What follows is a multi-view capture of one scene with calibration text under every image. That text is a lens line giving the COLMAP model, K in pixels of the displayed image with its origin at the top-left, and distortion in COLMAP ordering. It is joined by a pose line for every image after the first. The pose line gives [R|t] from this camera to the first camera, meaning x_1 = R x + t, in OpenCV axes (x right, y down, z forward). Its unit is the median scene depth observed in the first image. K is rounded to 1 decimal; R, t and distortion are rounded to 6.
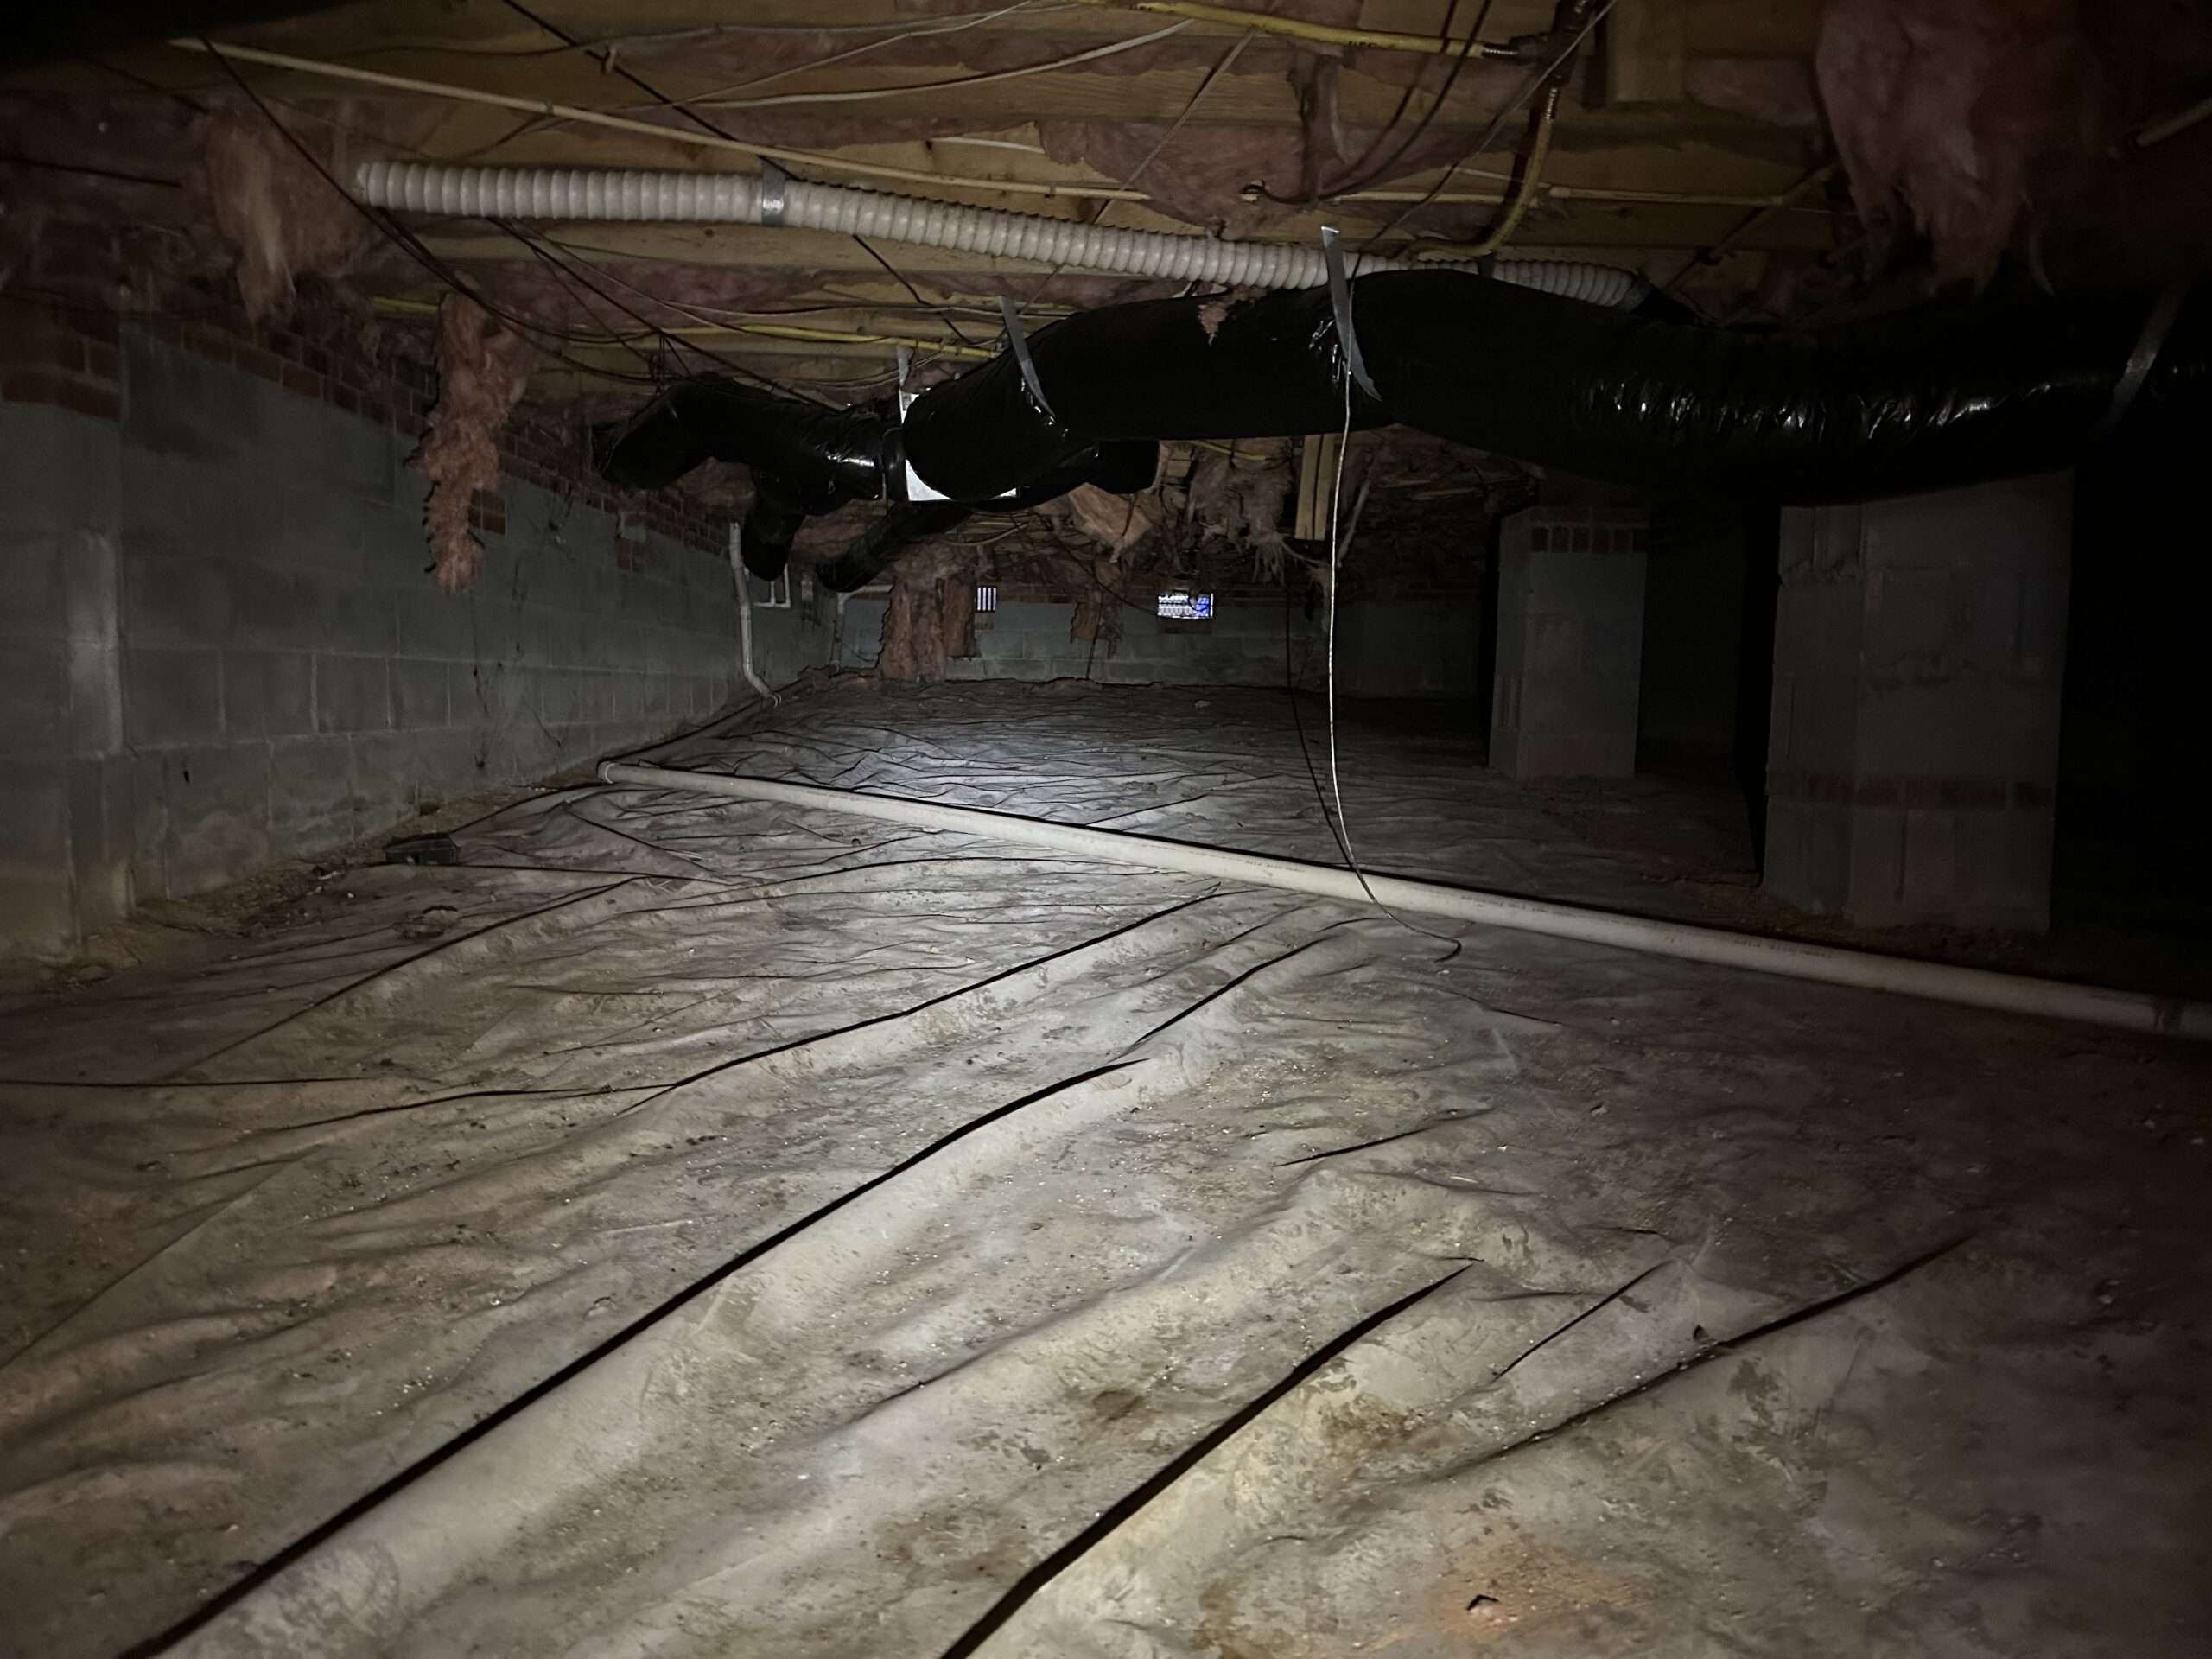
lens RADIAL K [[1551.6, 0, 1132.0], [0, 1551.6, 851.4], [0, 0, 1]] dist [0.065688, -0.064933]
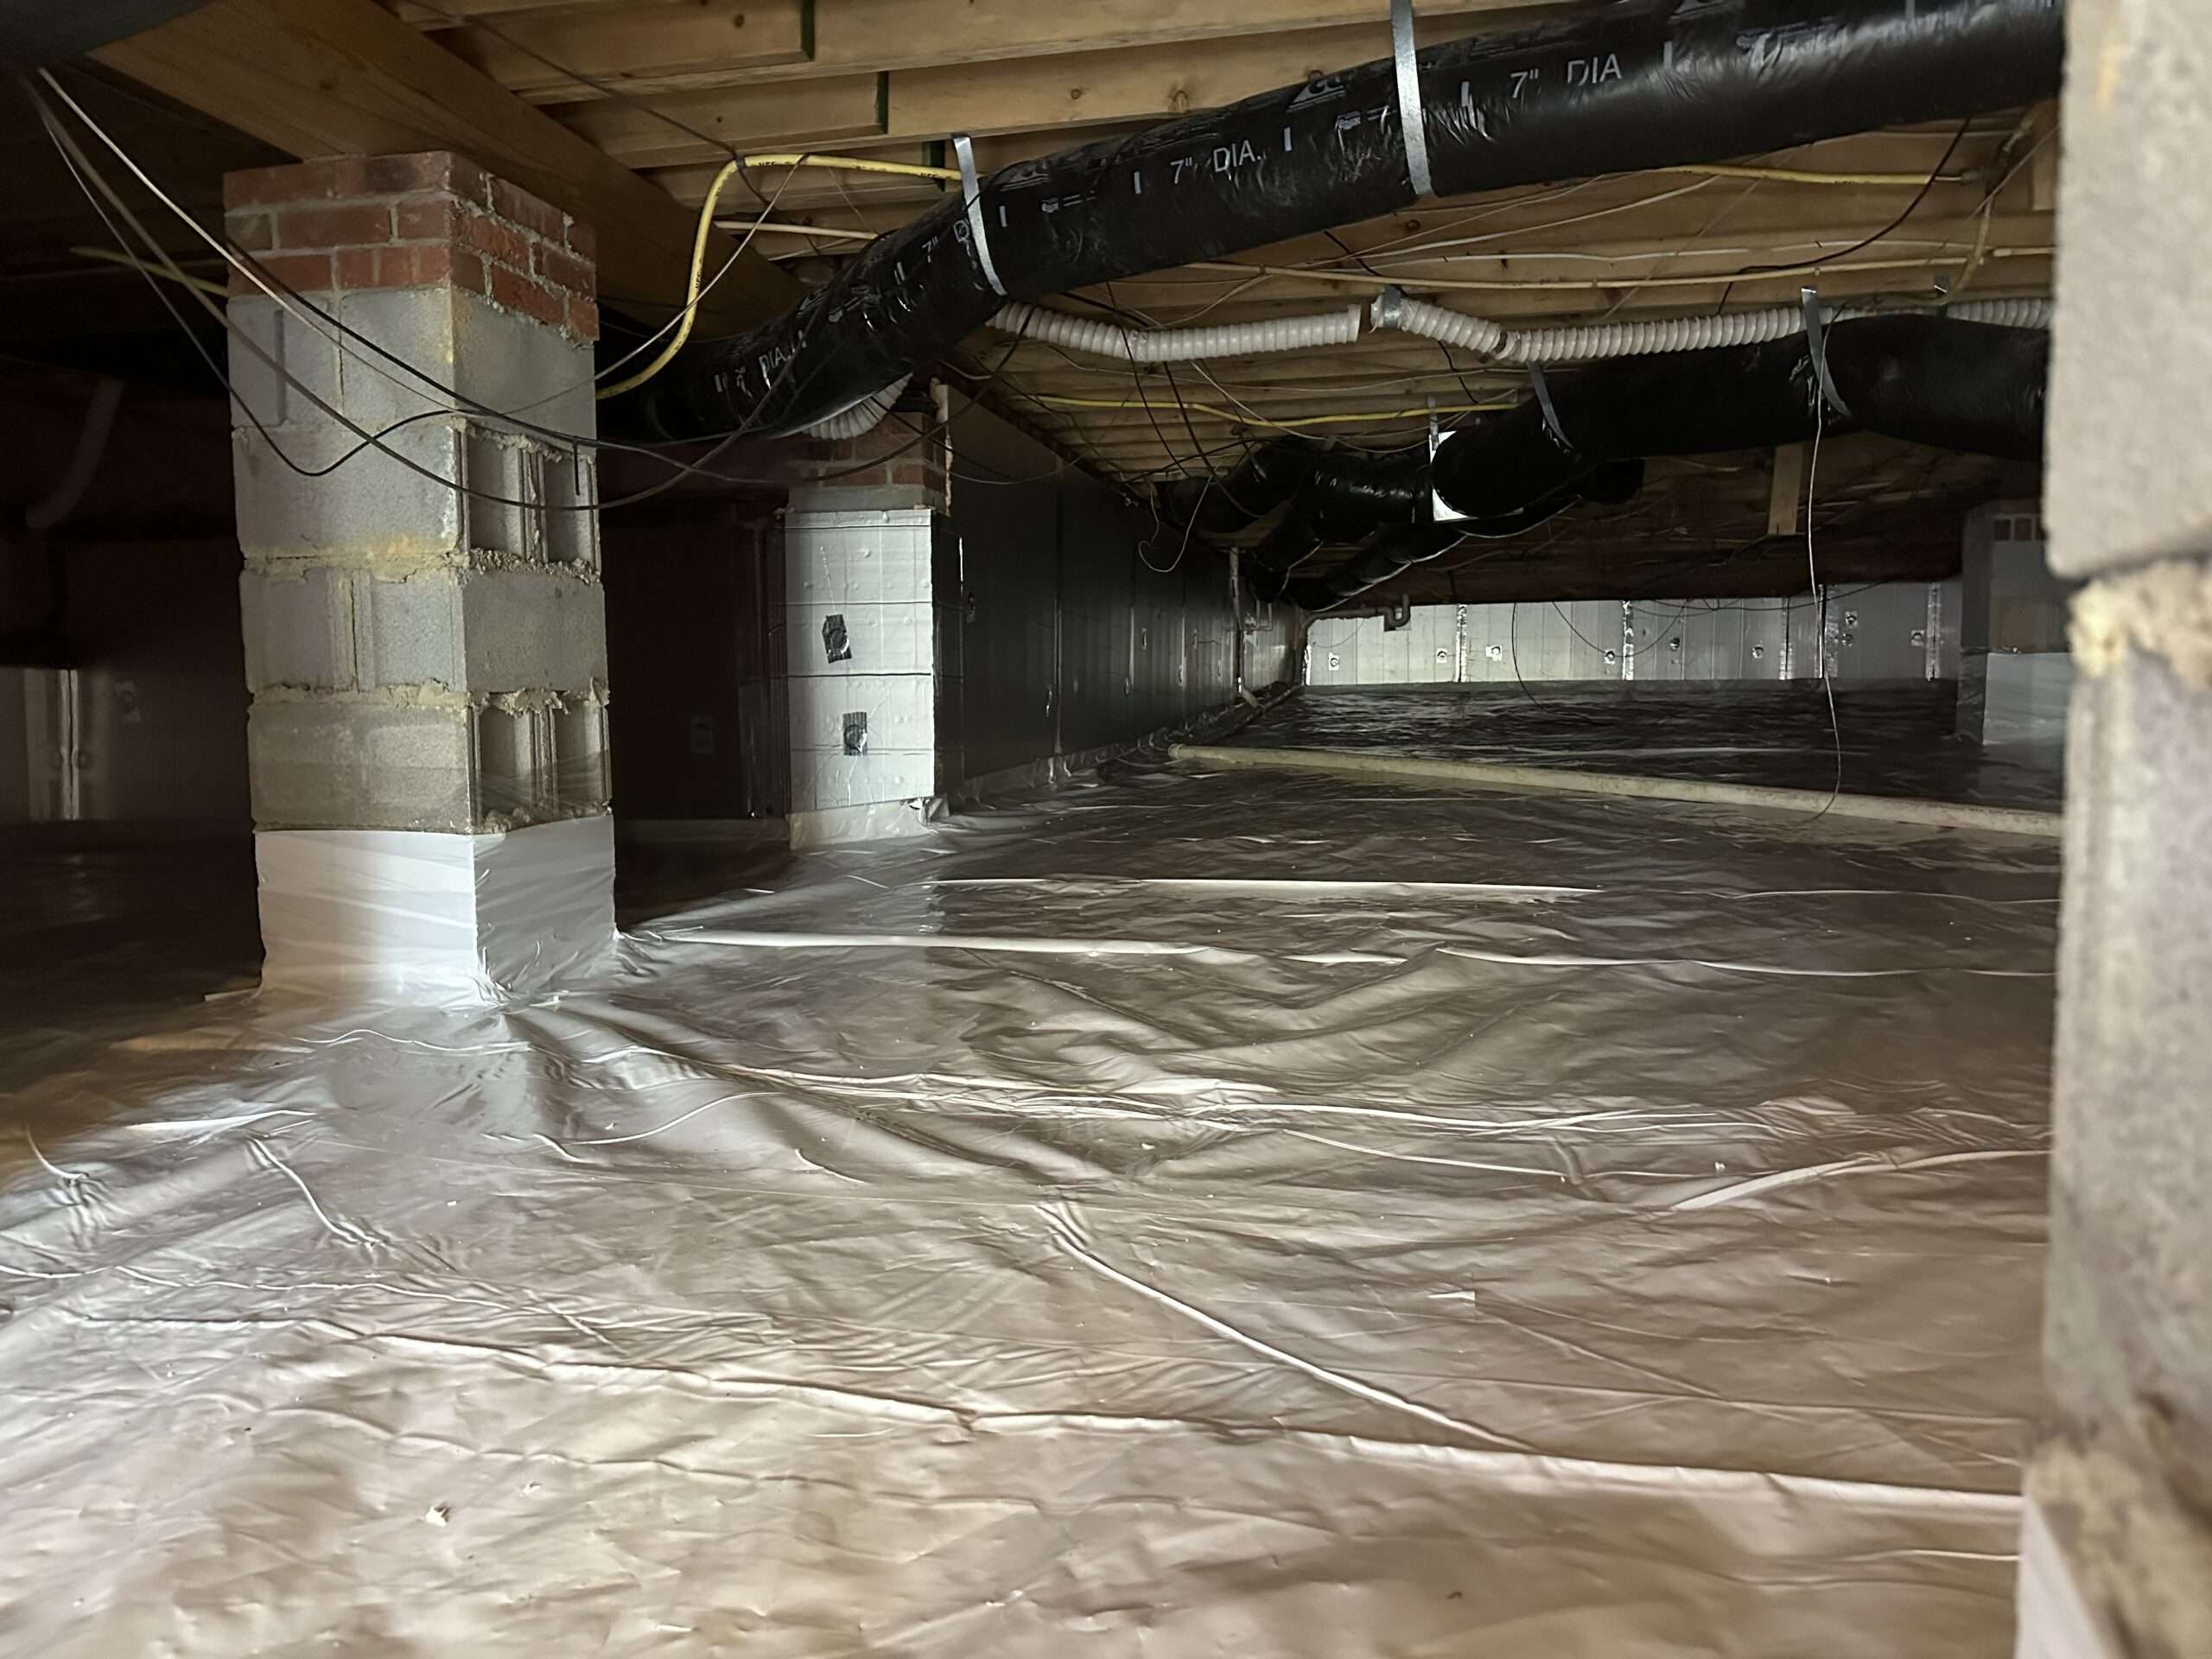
lens RADIAL K [[1551.6, 0, 1129.2], [0, 1551.6, 806.4], [0, 0, 1]] dist [0.065688, -0.064933]
pose [[0.965932, -0.000512, -0.258795, -0.103596], [-0.013179, 0.998603, -0.051165, 0.133308], [0.258459, 0.052833, 0.964576, -0.487567]]
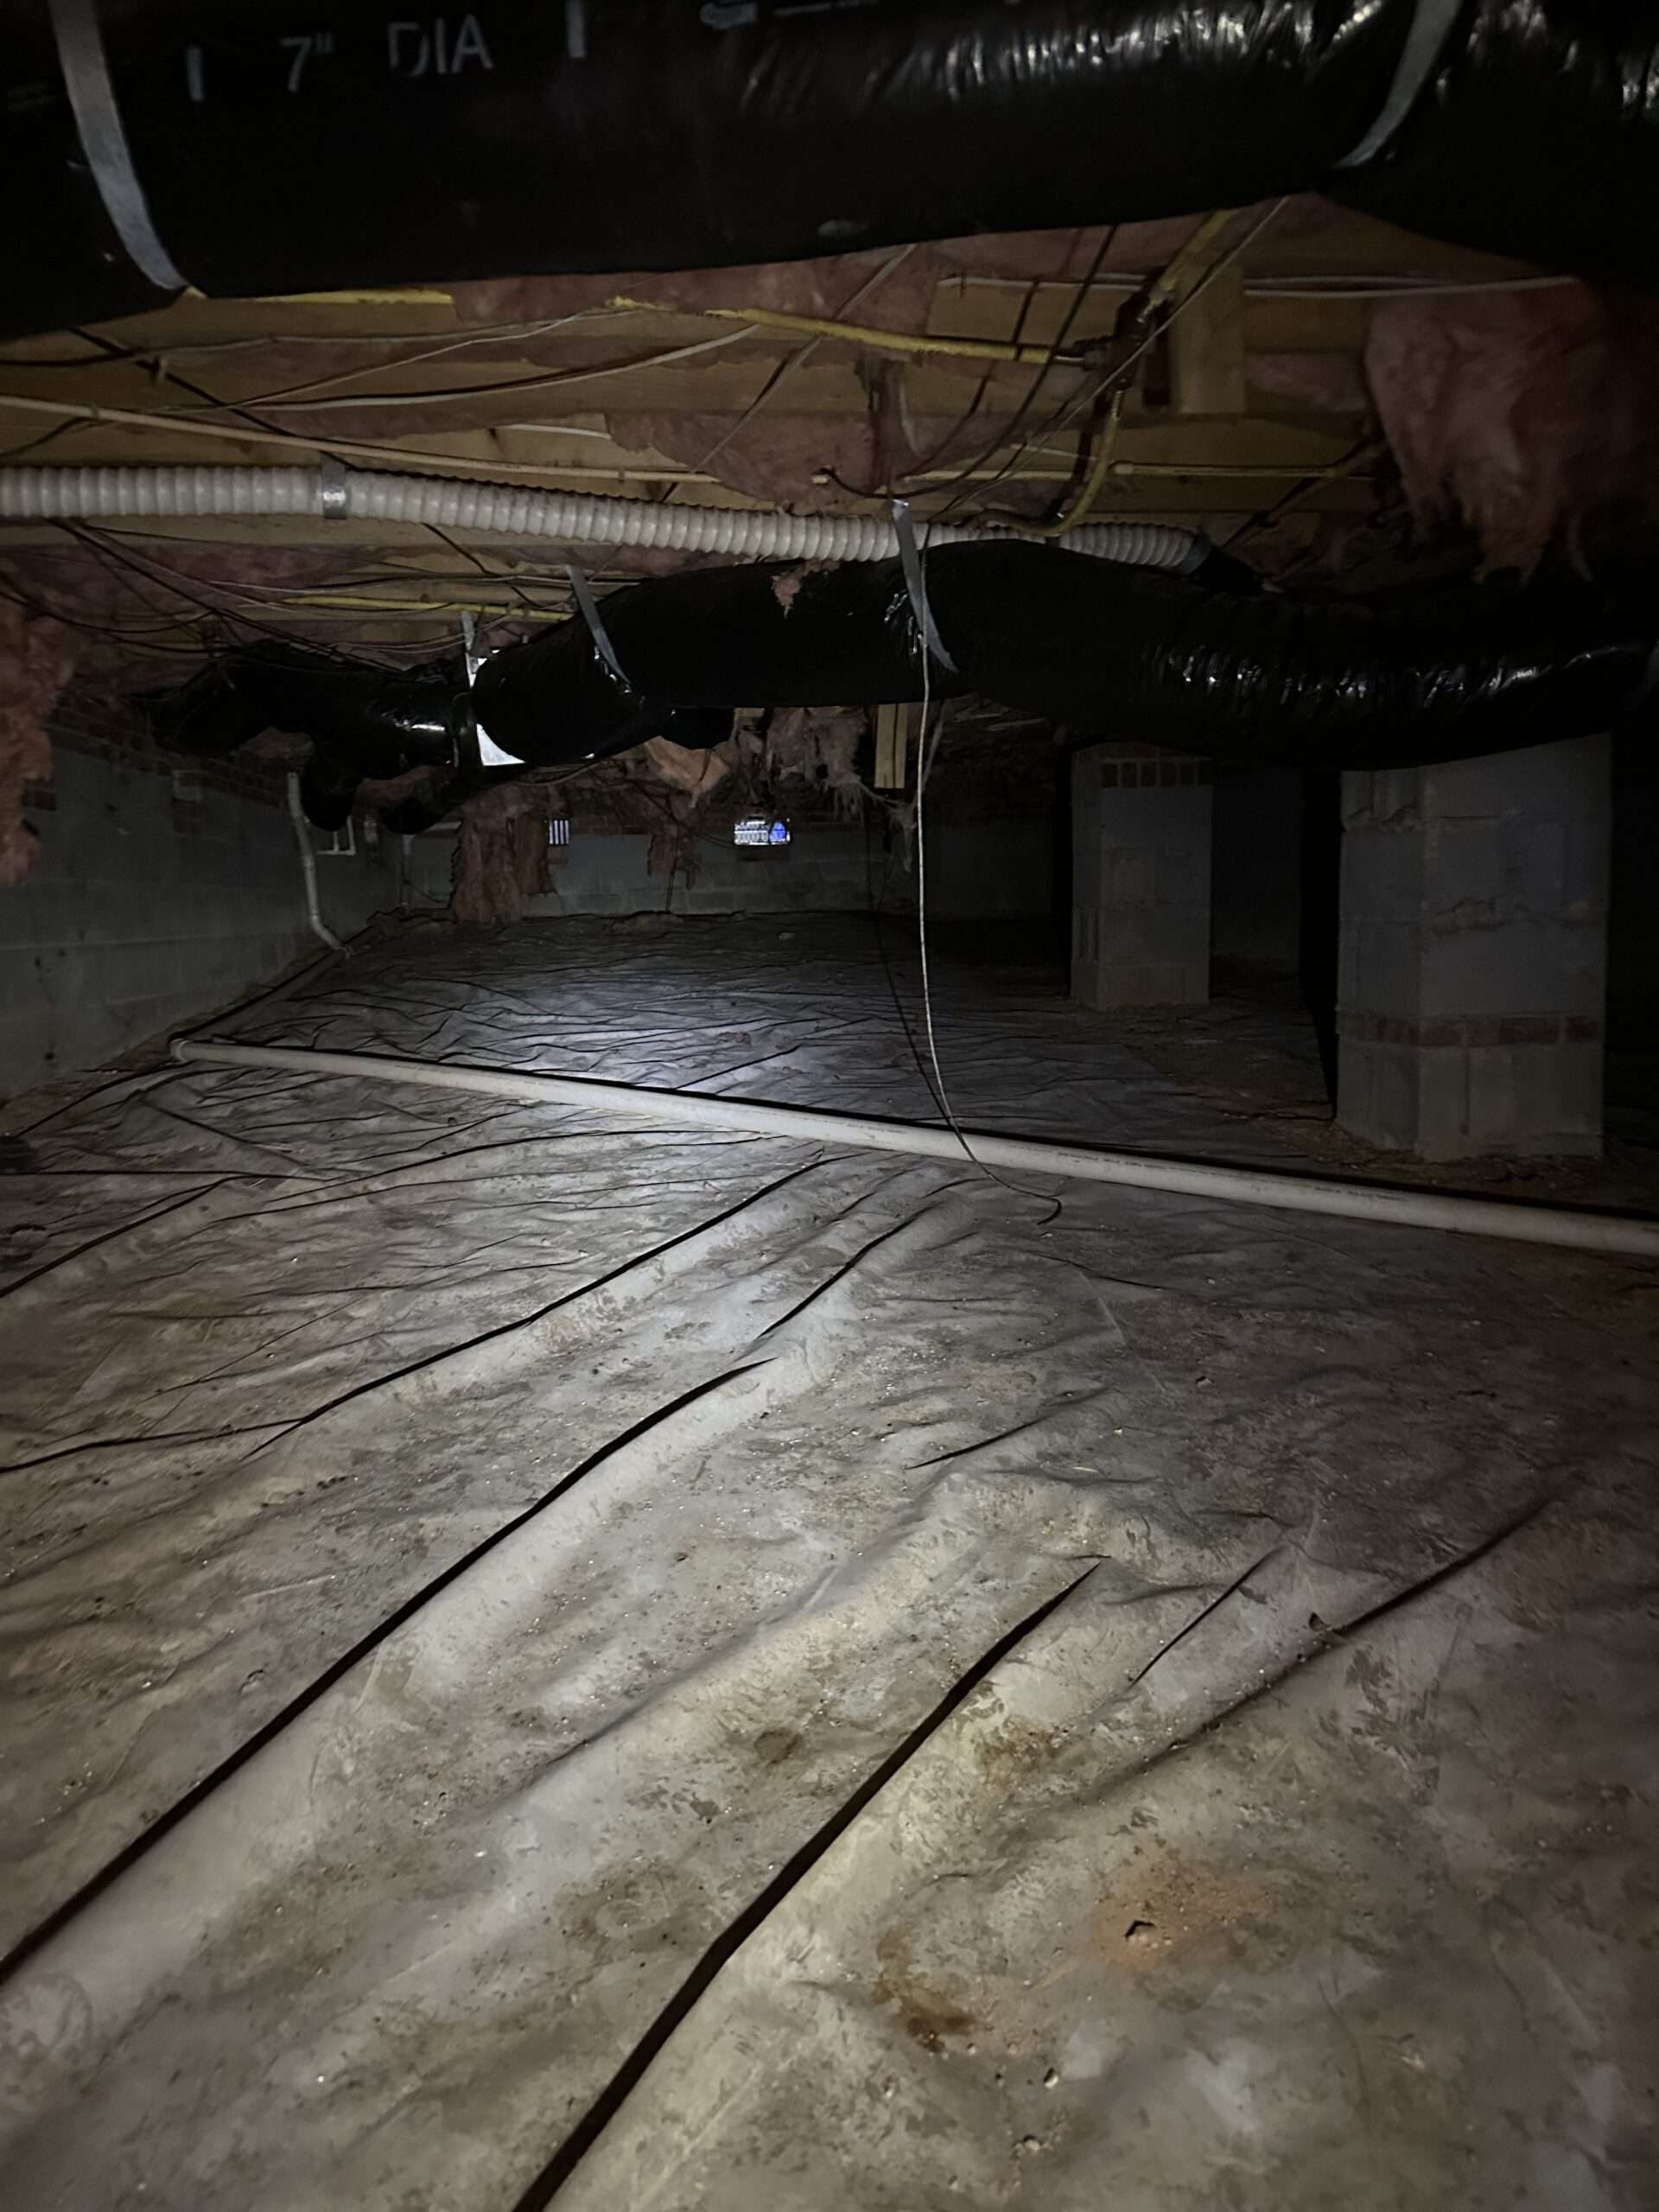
lens RADIAL K [[1551.6, 0, 849.5], [0, 1551.6, 1116.6], [0, 0, 1]] dist [0.065688, -0.064933]
pose [[0.994960, -0.053619, 0.084729, -0.015641], [0.050430, 0.997952, 0.039346, -0.057047], [-0.086665, -0.034875, 0.995627, -0.014698]]
